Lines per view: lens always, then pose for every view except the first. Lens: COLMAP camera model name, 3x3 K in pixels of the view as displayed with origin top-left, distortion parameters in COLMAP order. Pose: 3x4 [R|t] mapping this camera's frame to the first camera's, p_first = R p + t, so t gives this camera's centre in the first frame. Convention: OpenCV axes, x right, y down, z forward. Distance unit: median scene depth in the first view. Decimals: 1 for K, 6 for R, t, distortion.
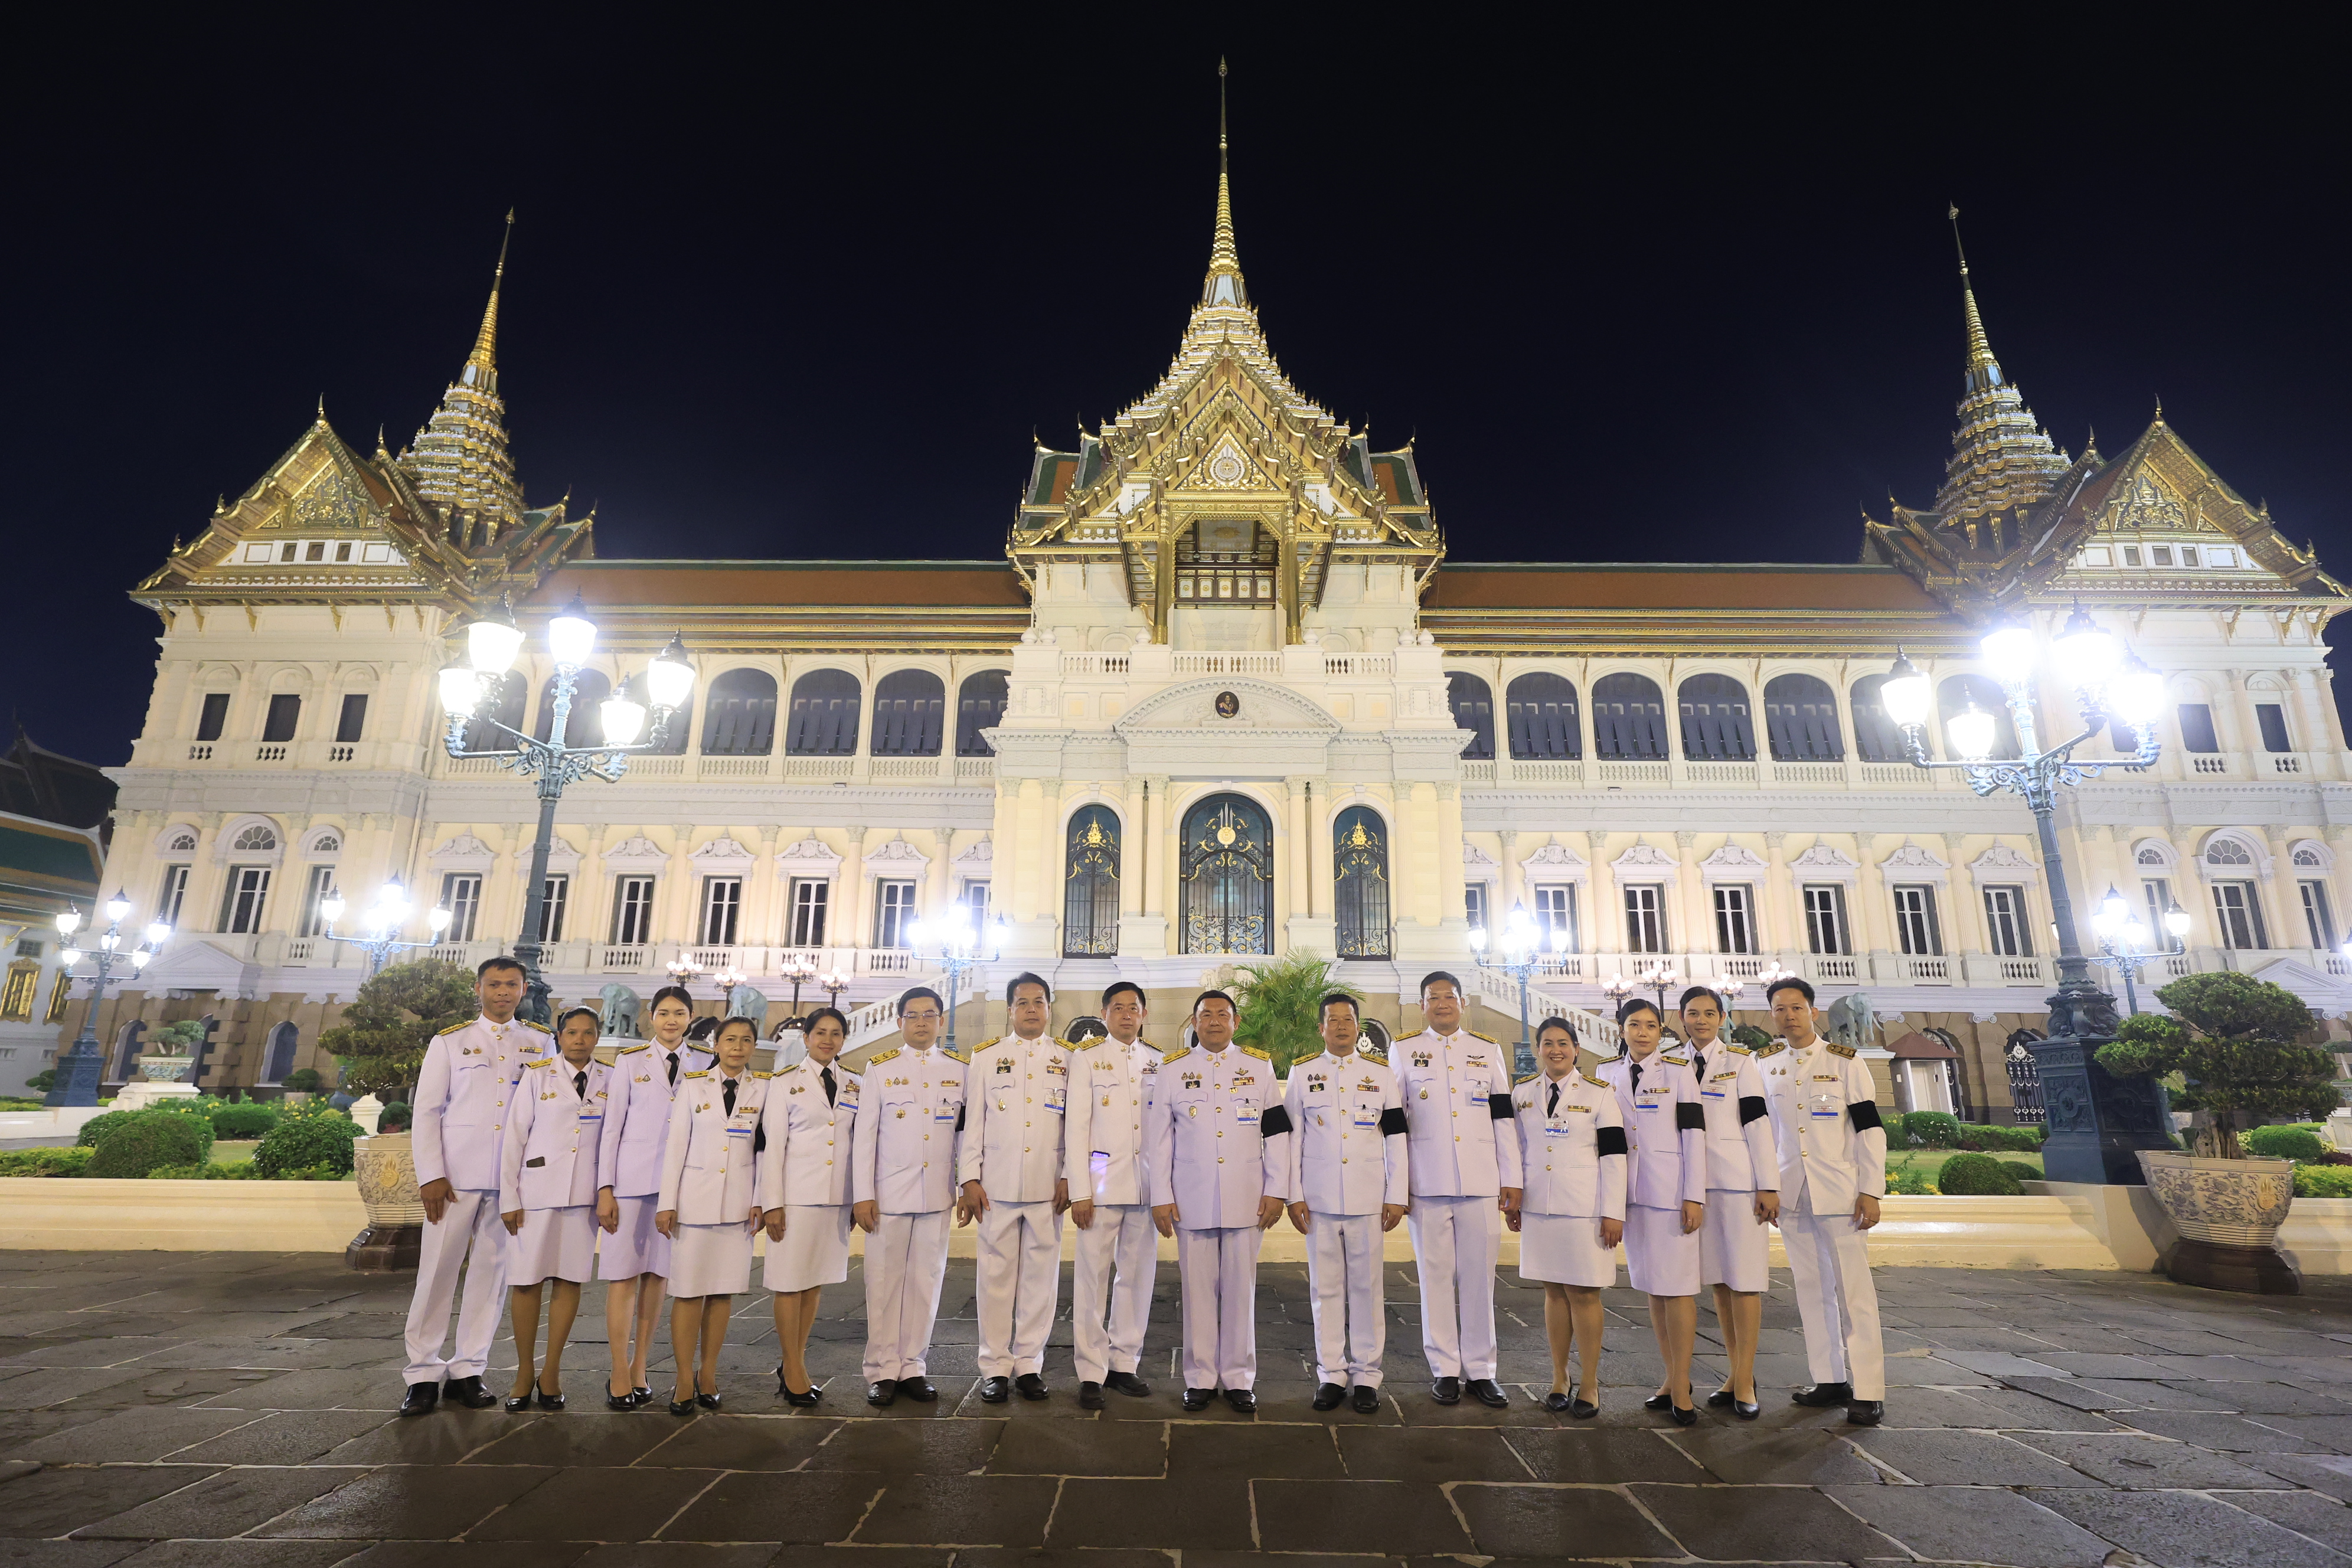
lens RADIAL K [[1162.4, 0, 1185.8], [0, 1162.4, 789.4], [0, 0, 1]] dist [0.000777, -0.000513]
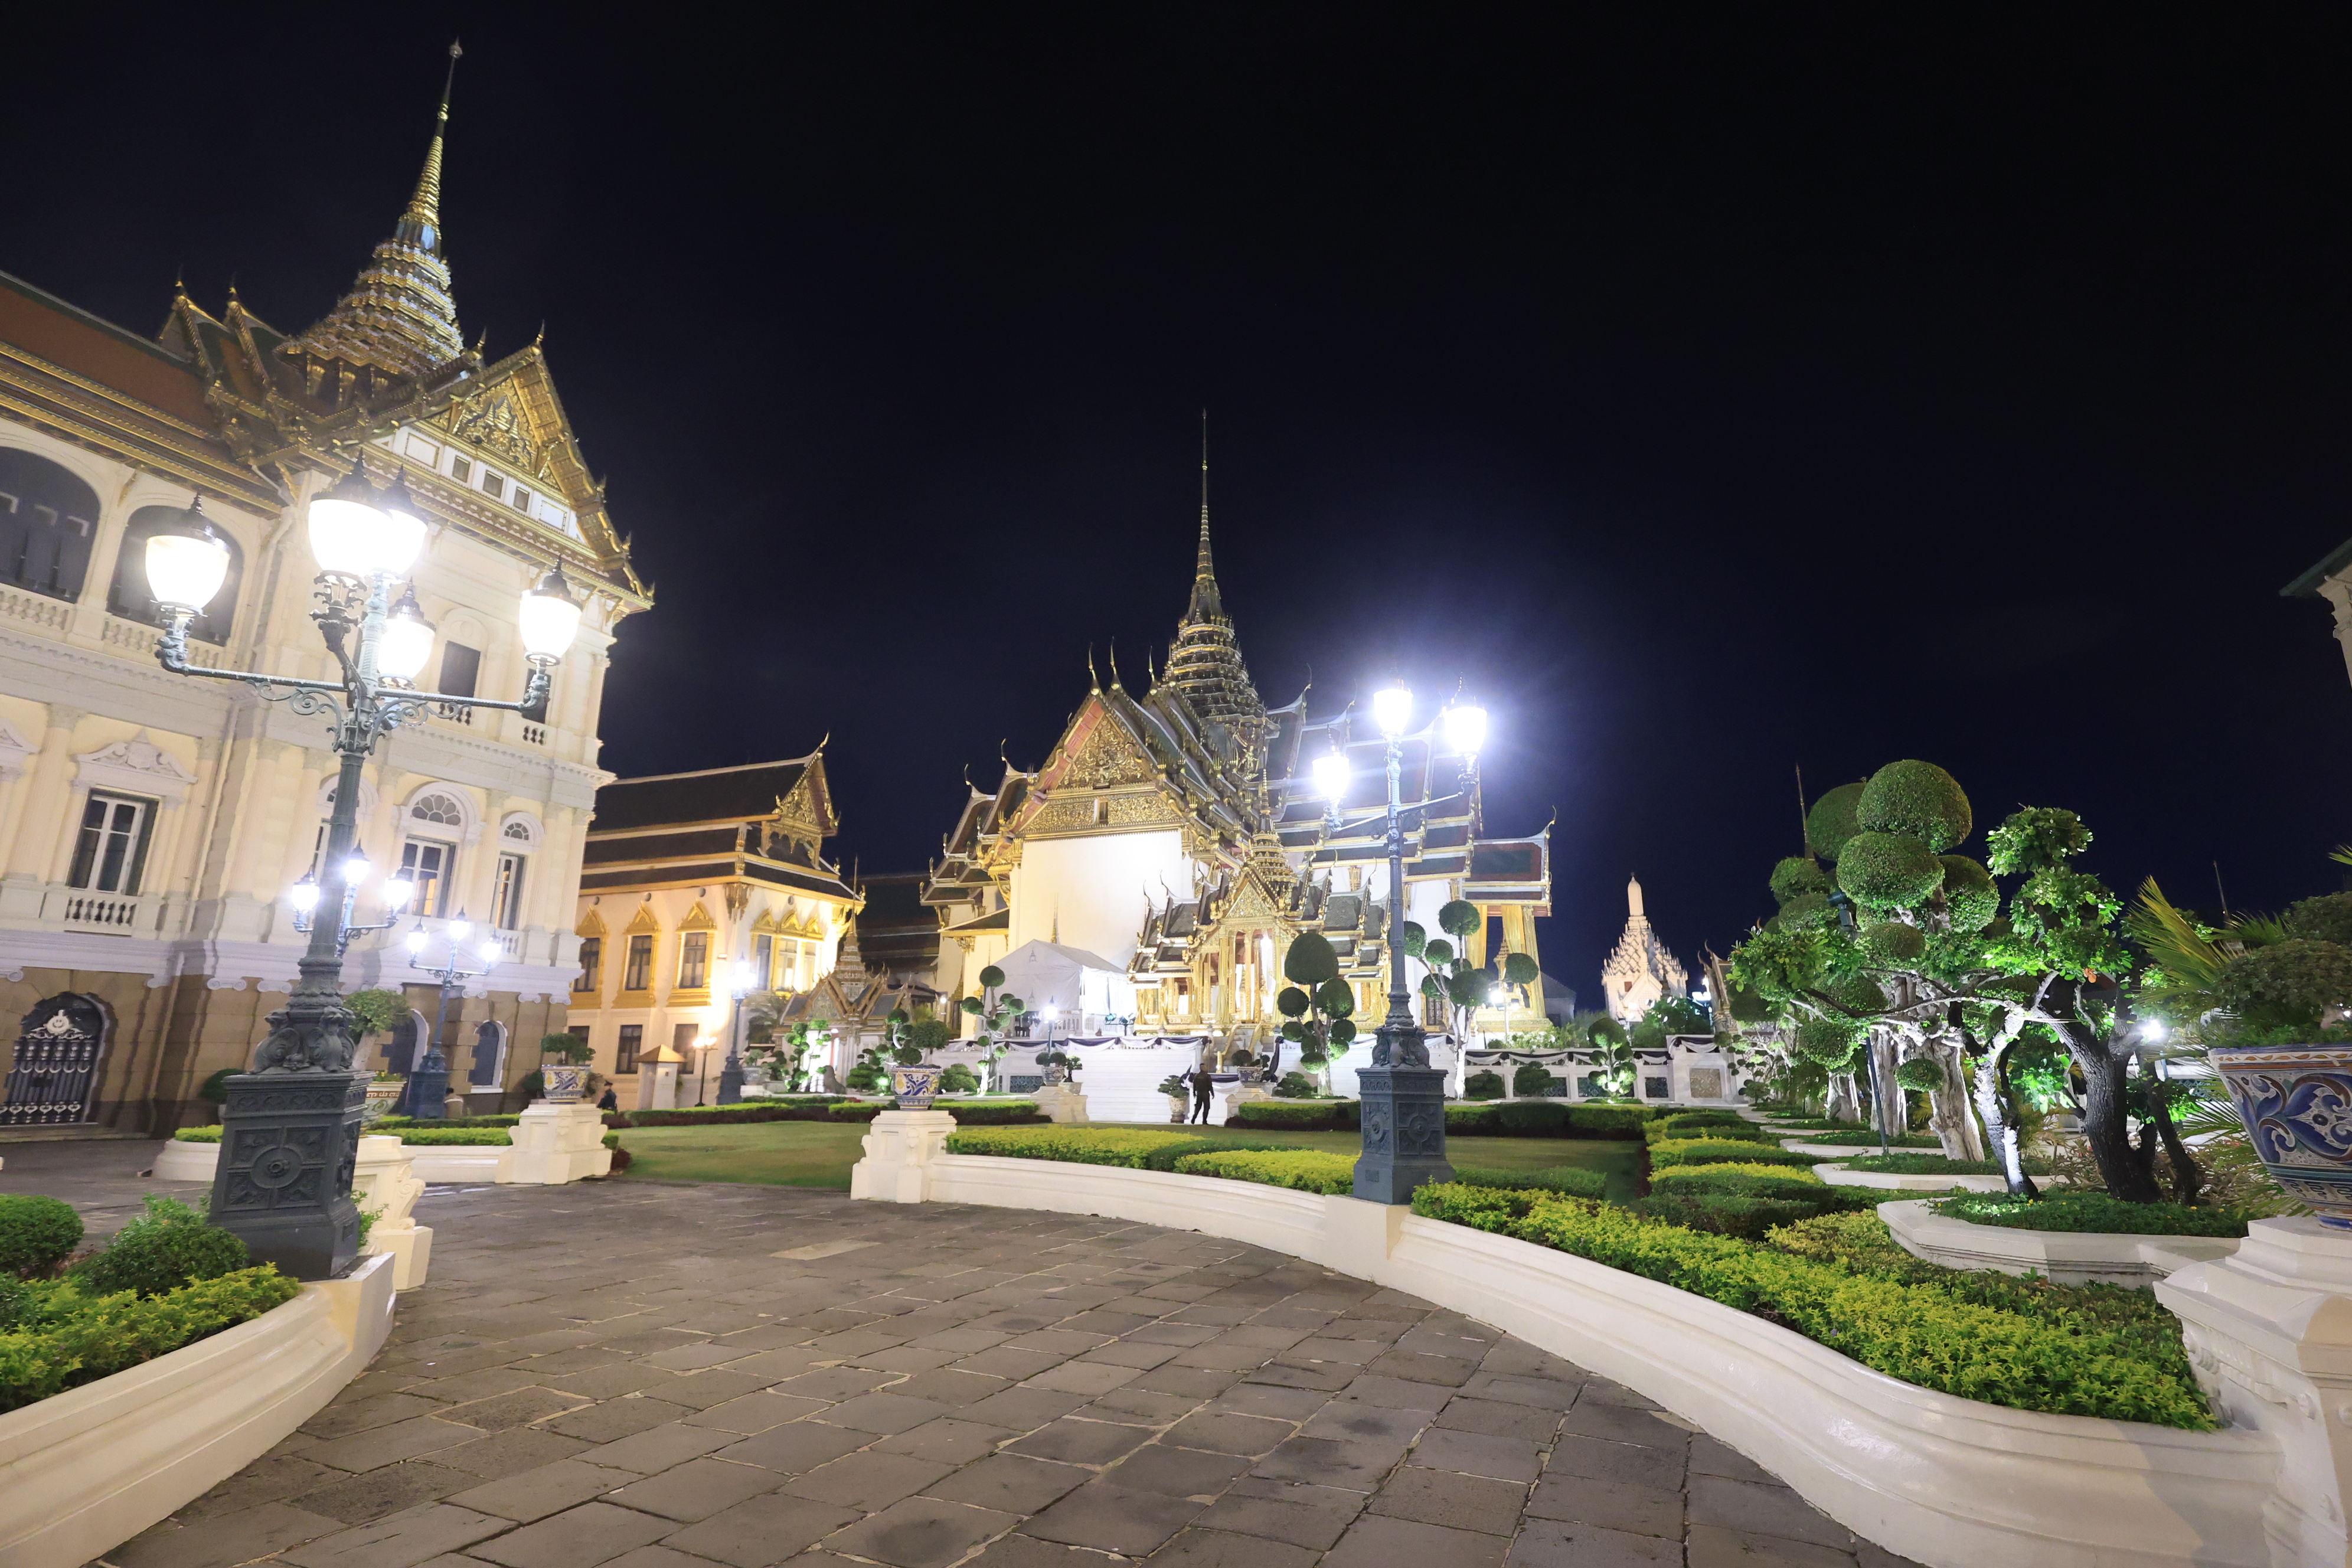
lens RADIAL K [[1093.9, 0, 1184.9], [0, 1093.9, 799.5], [0, 0, 1]] dist [0.001053, -0.000089]
pose [[0.391789, 0.208980, 0.896007, 0.345828], [-0.226994, 0.965713, -0.125981, 0.021356], [-0.891613, -0.154030, 0.425793, 0.122442]]
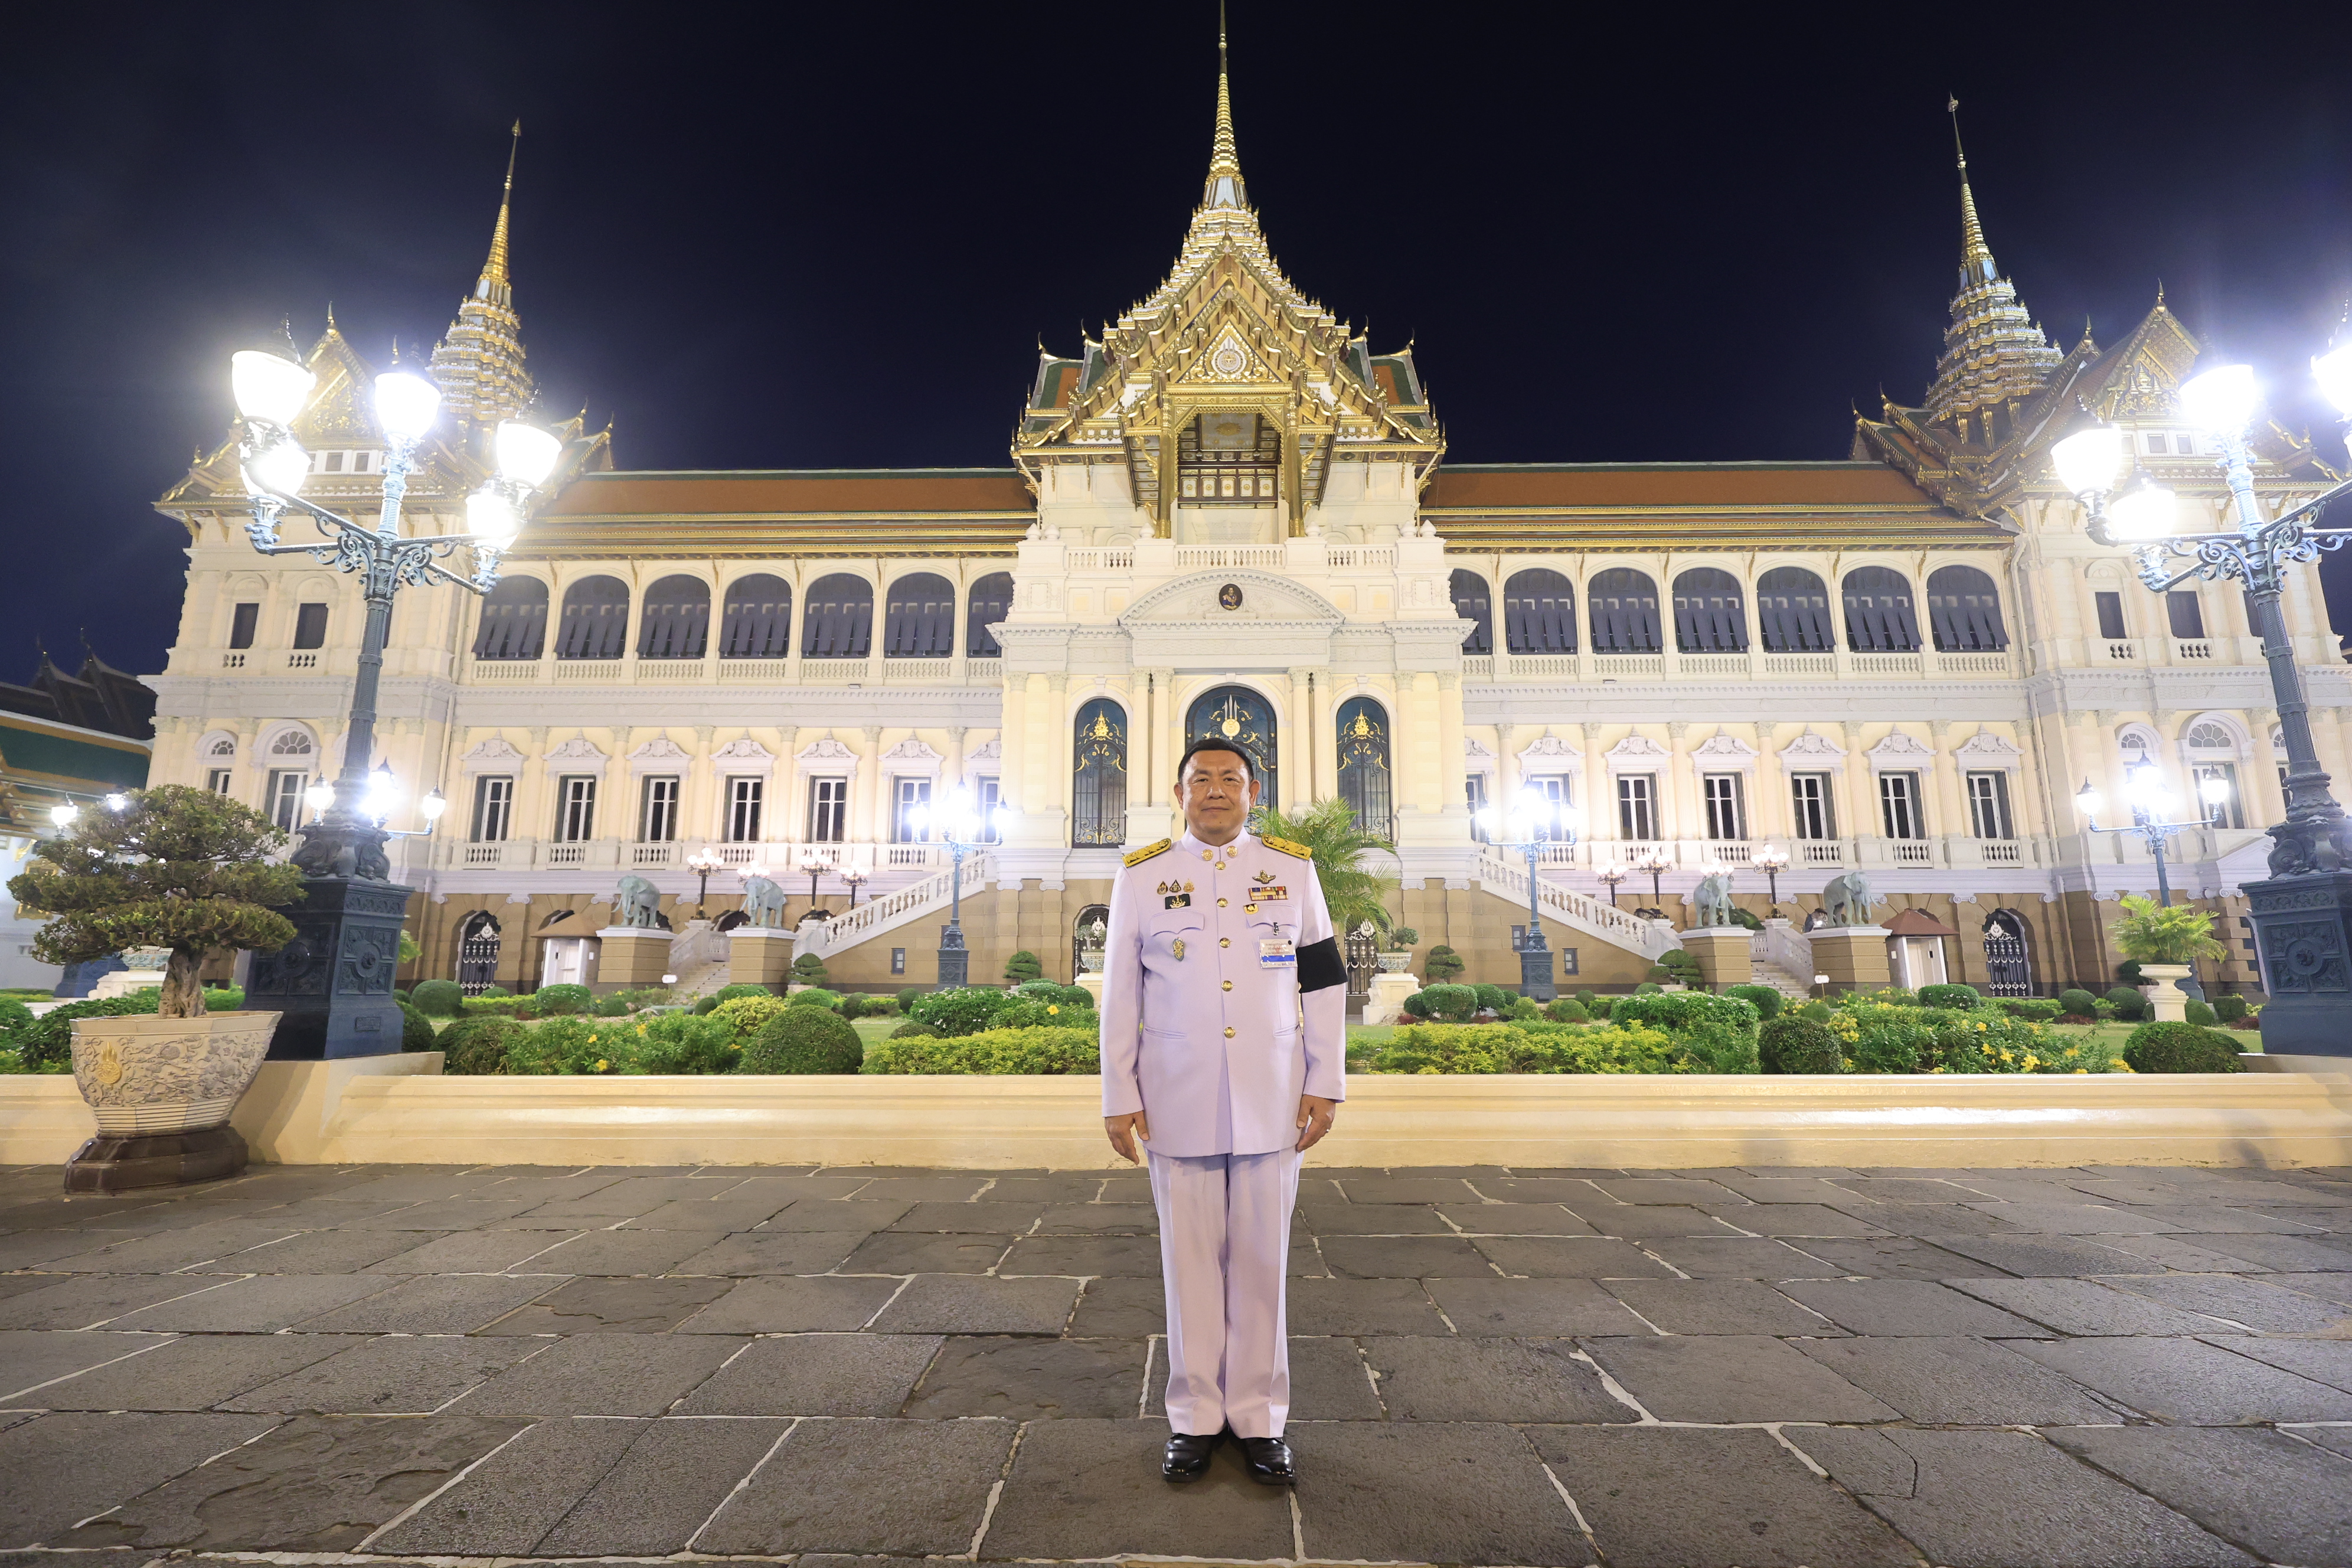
lens RADIAL K [[1061.8, 0, 1189.4], [0, 1061.8, 783.6], [0, 0, 1]] dist [-0.000649, -0.000113]
pose [[0.999937, -0.010280, -0.004611, 0.002000], [0.010582, 0.997414, 0.071092, 0.019012], [0.003868, -0.071137, 0.997459, 0.058863]]
